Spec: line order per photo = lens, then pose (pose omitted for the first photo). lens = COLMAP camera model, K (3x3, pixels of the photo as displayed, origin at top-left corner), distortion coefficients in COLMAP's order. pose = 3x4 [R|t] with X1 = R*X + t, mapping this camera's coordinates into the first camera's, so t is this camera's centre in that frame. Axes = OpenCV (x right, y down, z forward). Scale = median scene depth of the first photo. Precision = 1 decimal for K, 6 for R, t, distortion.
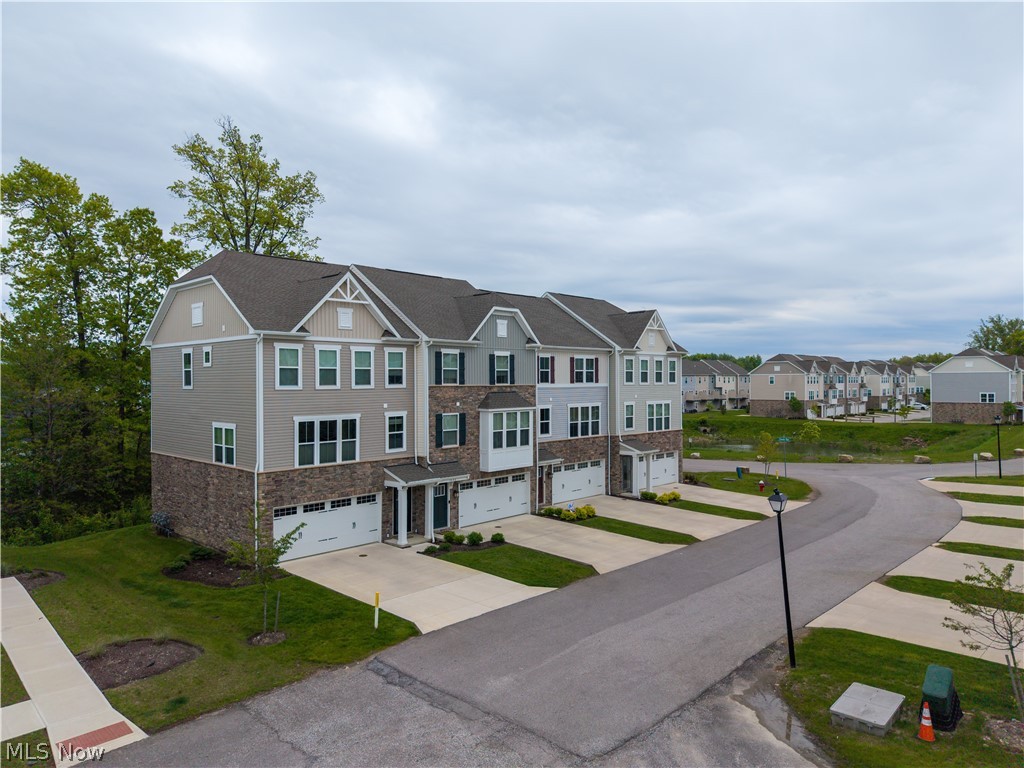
lens RADIAL K [[689.0, 0, 513.2], [0, 689.0, 383.6], [0, 0, 1]] dist [0.008875, -0.021430]
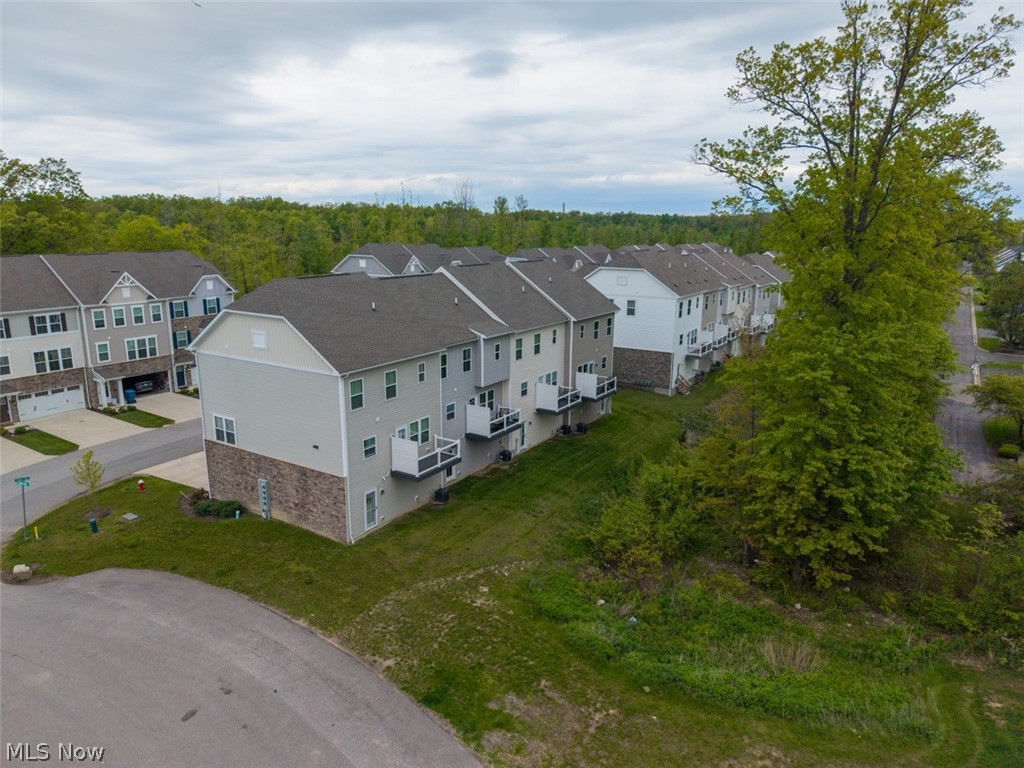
lens RADIAL K [[689.0, 0, 514.6], [0, 689.0, 381.2], [0, 0, 1]] dist [0.008875, -0.021430]
pose [[0.979858, -0.032272, 0.197069, 0.876069], [-0.011863, 0.975705, 0.218765, -0.259558], [-0.199341, -0.216697, 0.955670, -0.623224]]
